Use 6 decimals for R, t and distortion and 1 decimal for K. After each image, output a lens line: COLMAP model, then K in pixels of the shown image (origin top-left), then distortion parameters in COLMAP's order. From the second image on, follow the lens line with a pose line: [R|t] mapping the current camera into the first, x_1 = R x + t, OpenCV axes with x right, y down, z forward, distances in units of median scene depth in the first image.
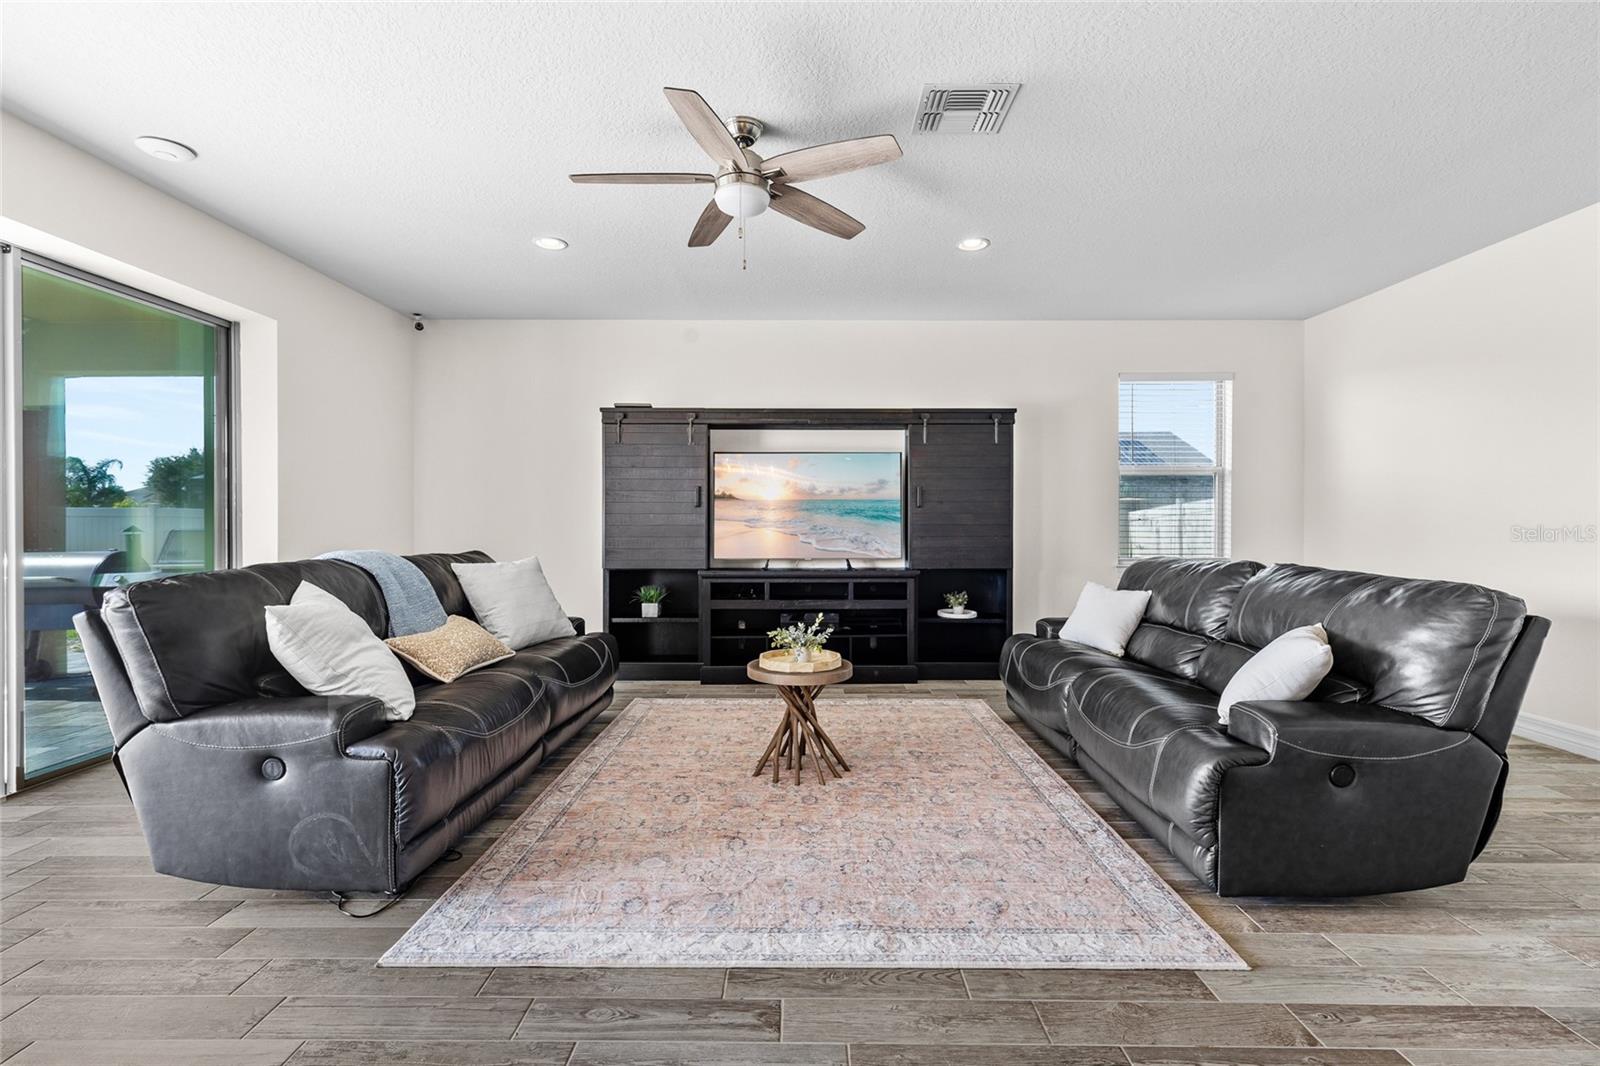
lens RADIAL K [[724.0, 0, 804.6], [0, 724.0, 526.6], [0, 0, 1]] dist [0.006021, -0.000669]
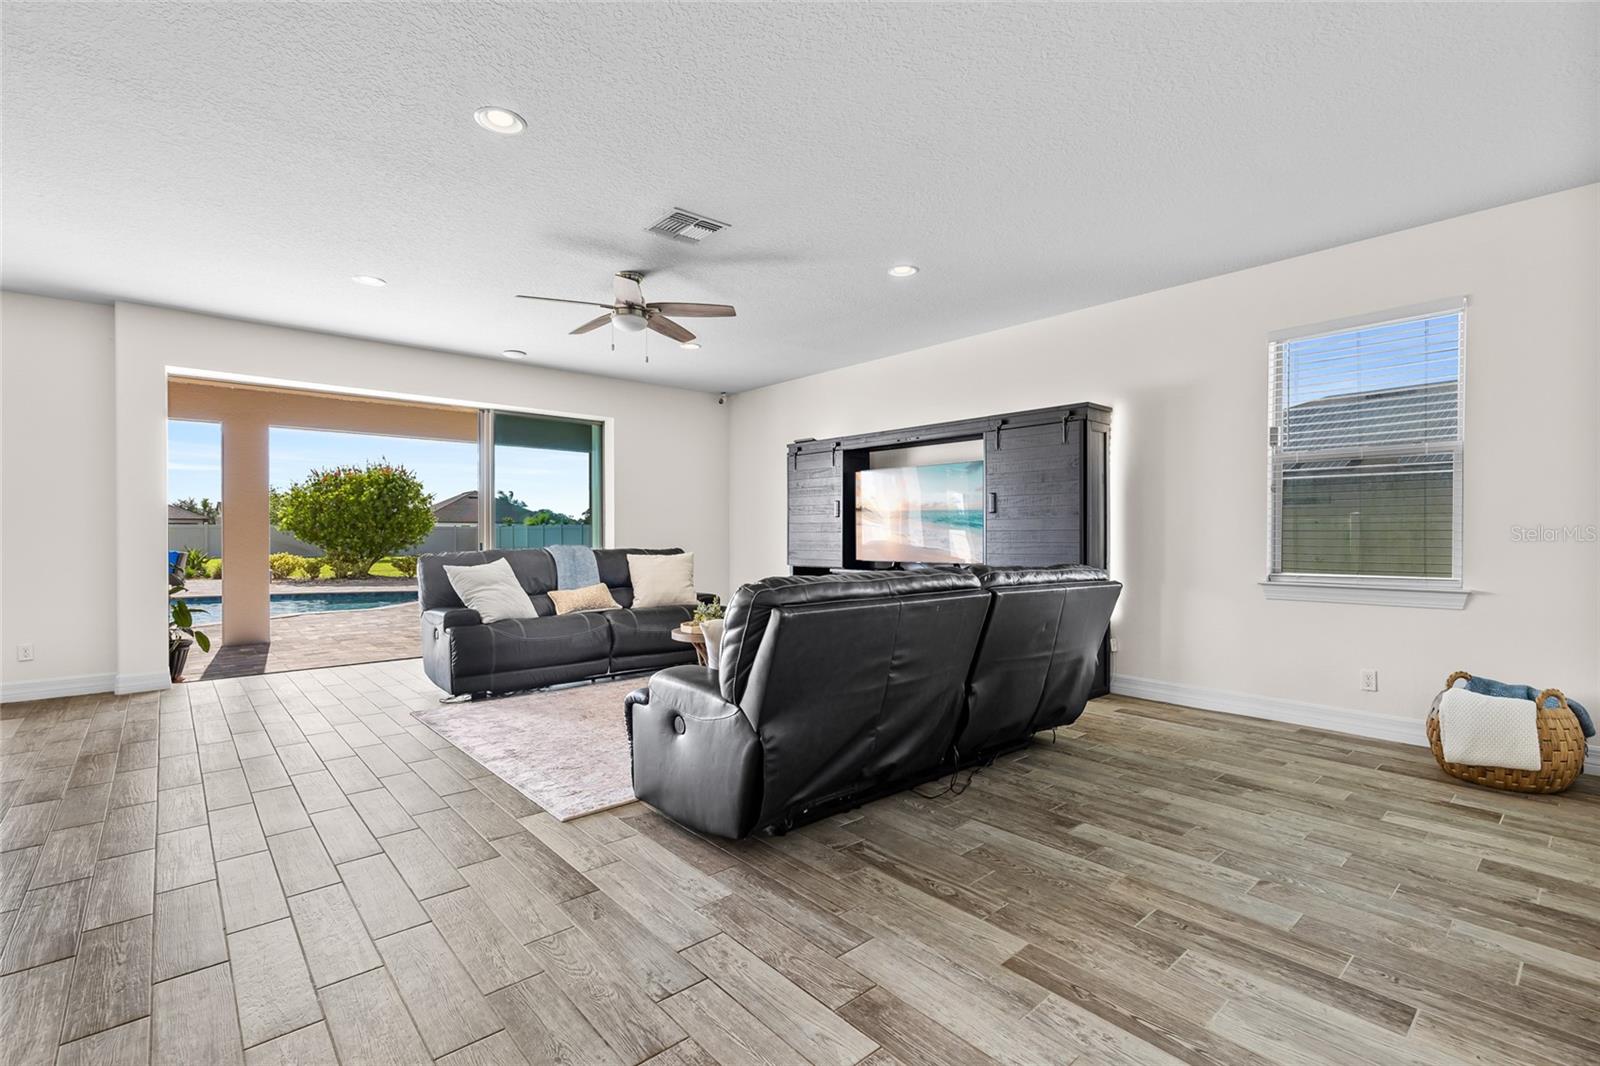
lens RADIAL K [[724.0, 0, 804.6], [0, 724.0, 526.6], [0, 0, 1]] dist [0.006021, -0.000669]
pose [[0.670049, -0.008766, -0.742265, 0.739111], [-0.004019, 0.999873, -0.015436, 0.008821], [0.742306, 0.013326, 0.669928, 0.130498]]
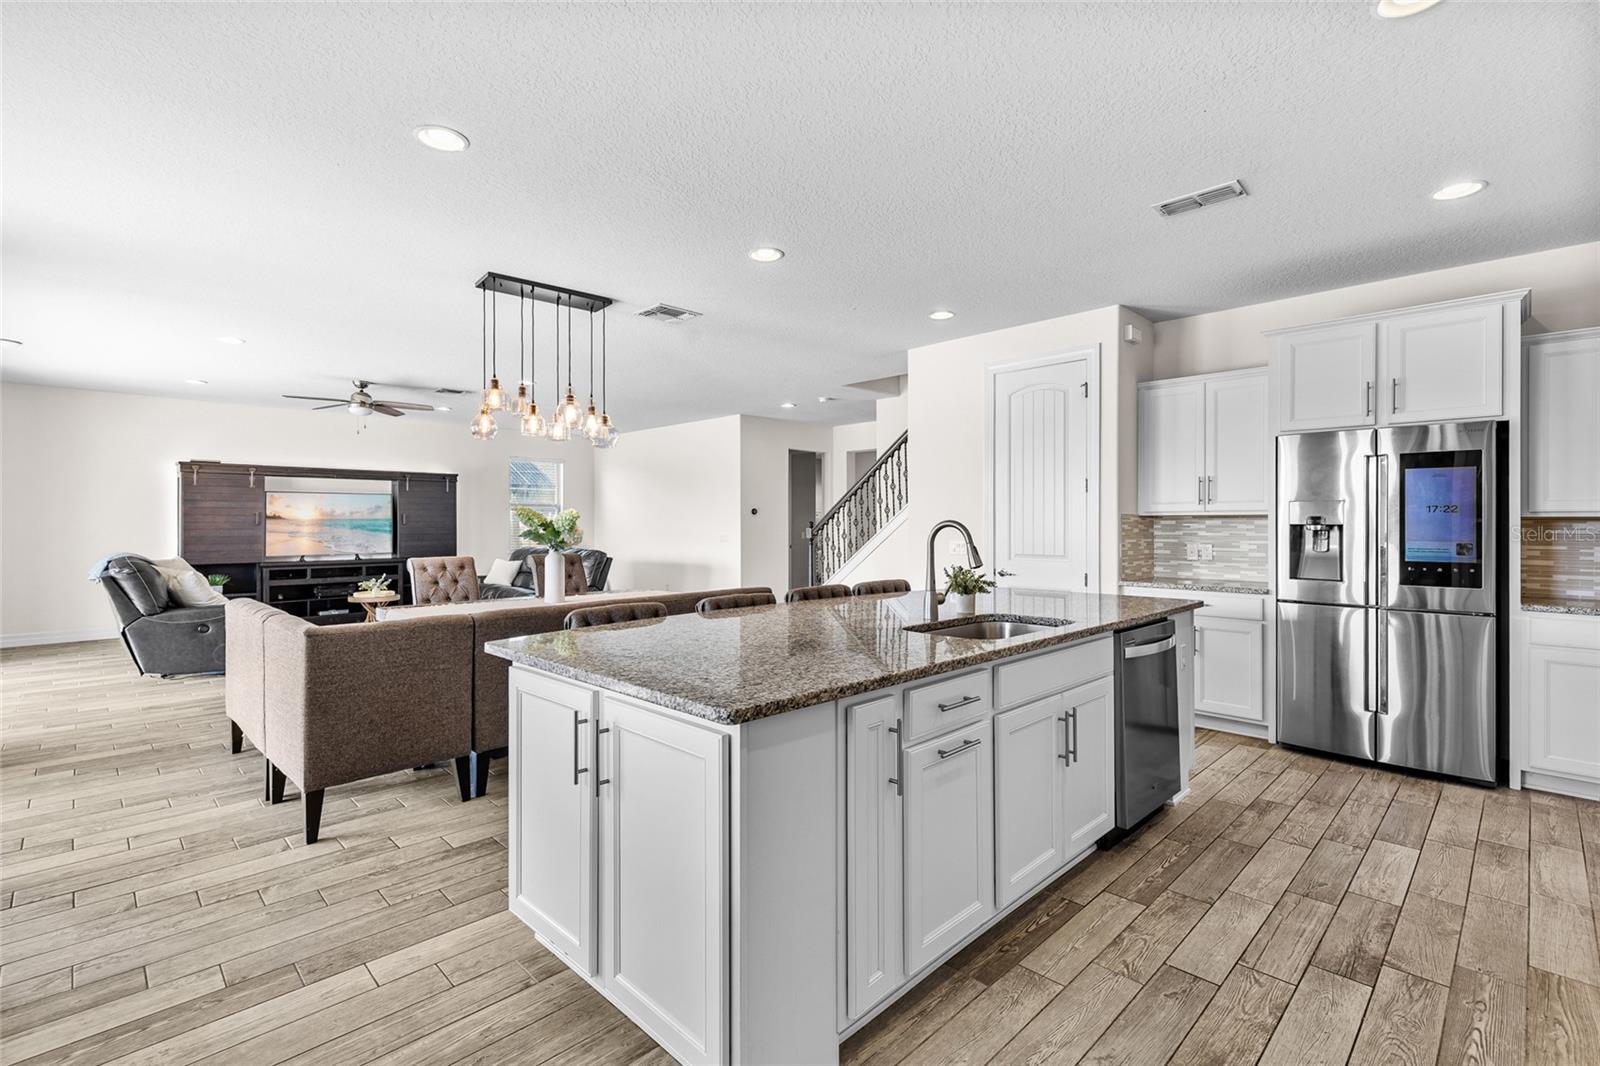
lens RADIAL K [[724.0, 0, 804.6], [0, 724.0, 526.6], [0, 0, 1]] dist [0.006021, -0.000669]
pose [[0.704644, -0.003199, 0.709554, -0.444152], [0.003952, 0.999992, 0.000583, -0.019520], [-0.709550, 0.002394, 0.704651, -1.057008]]
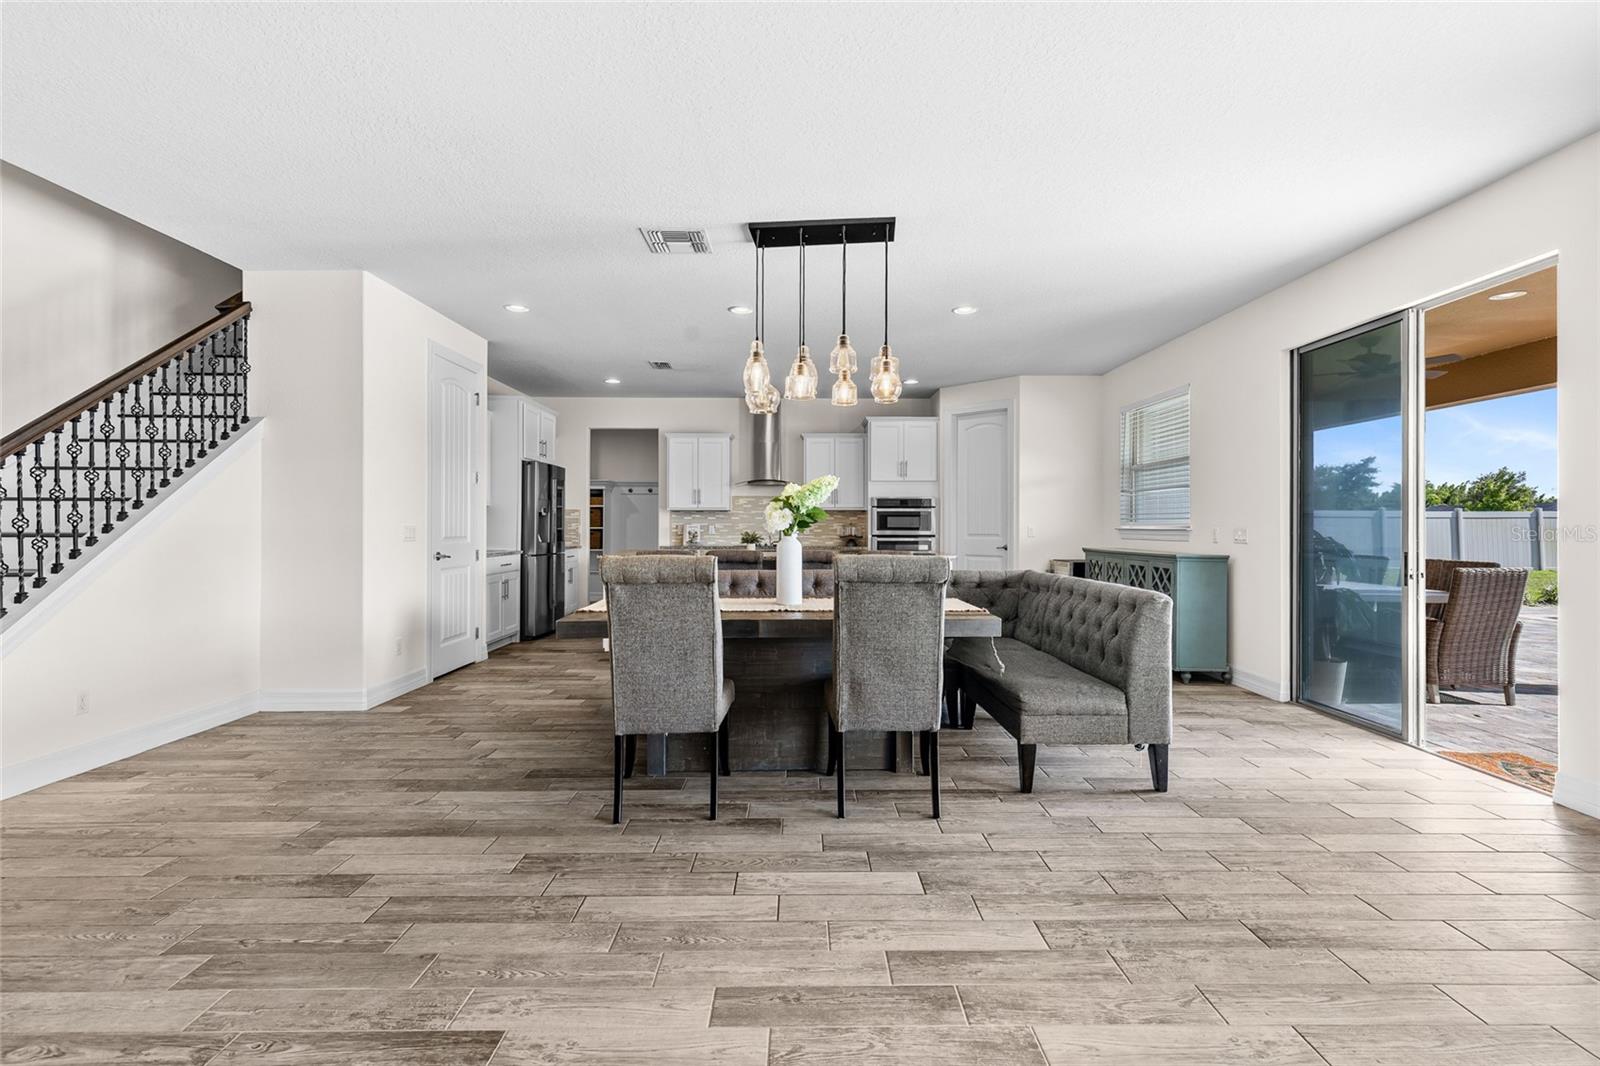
lens RADIAL K [[728.2, 0, 802.3], [0, 728.2, 520.8], [0, 0, 1]] dist [0.005502, -0.000319]
pose [[-0.999945, -0.002984, -0.010033, -0.015519], [-0.002975, 0.999995, -0.000871, -0.002941], [0.010036, -0.000841, -0.999949, 0.520974]]
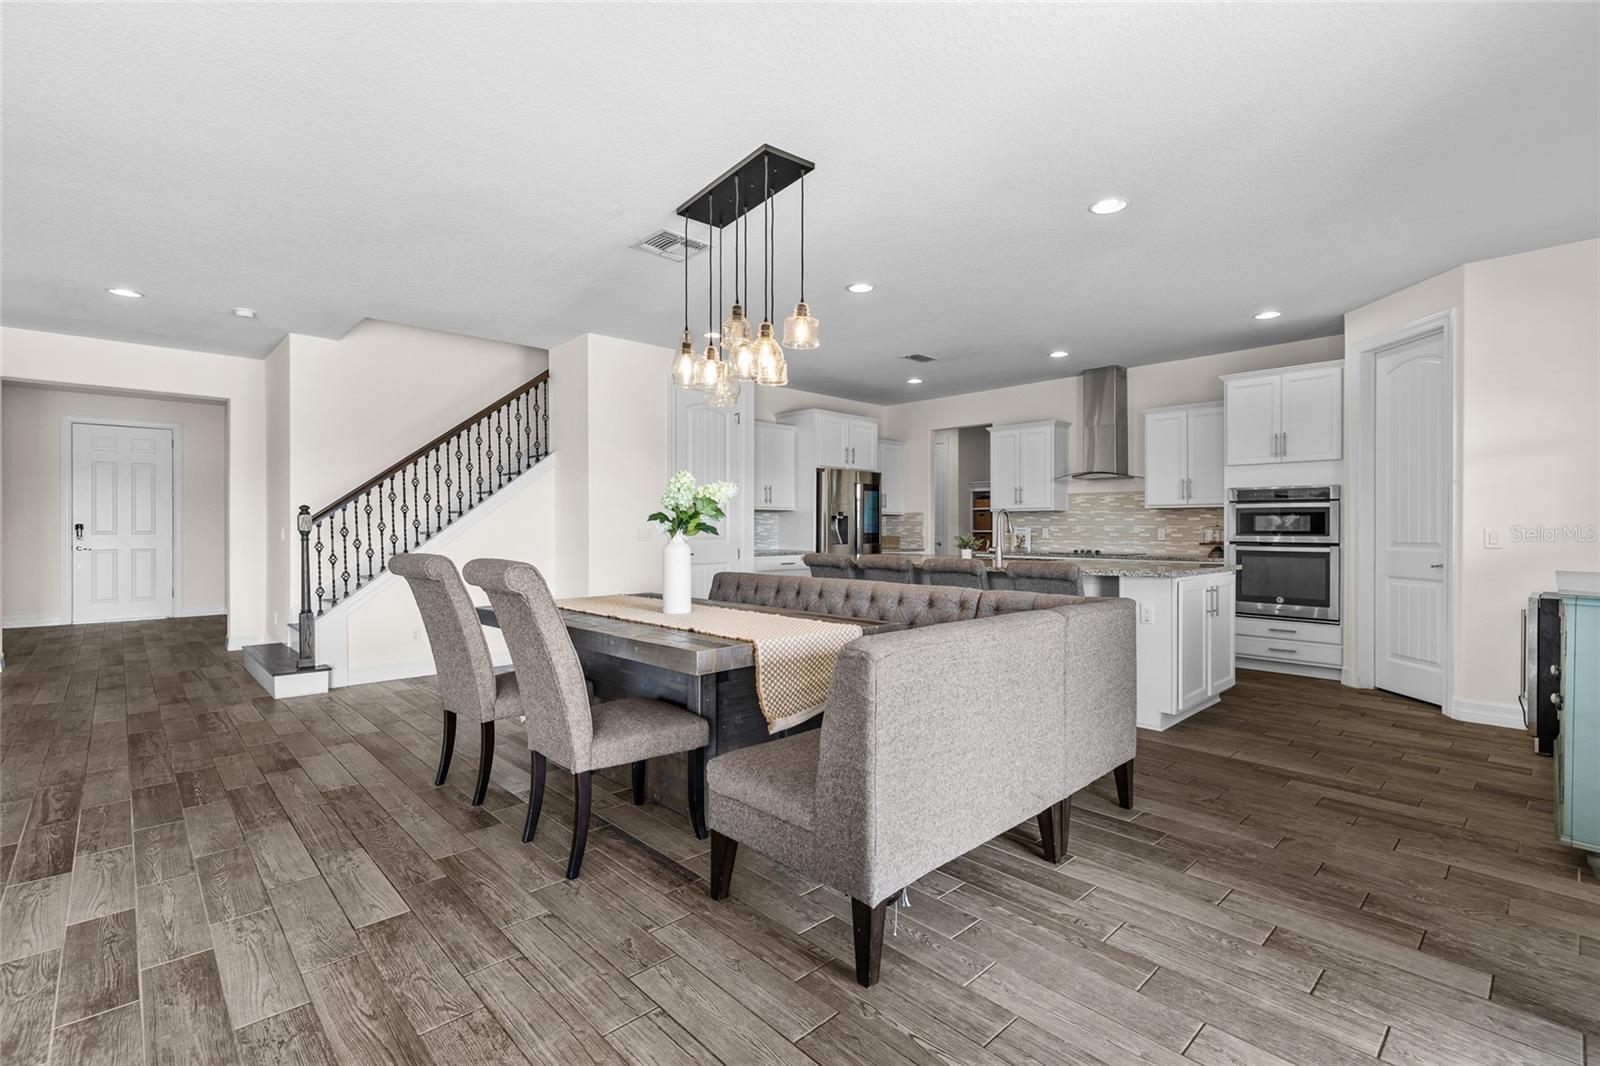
lens RADIAL K [[724.0, 0, 804.6], [0, 724.0, 526.6], [0, 0, 1]] dist [0.006021, -0.000669]
pose [[-0.691689, -0.000910, 0.722195, -0.552582], [0.001052, 0.999997, 0.002268, -0.000454], [-0.722195, 0.002328, -0.691686, 0.179801]]
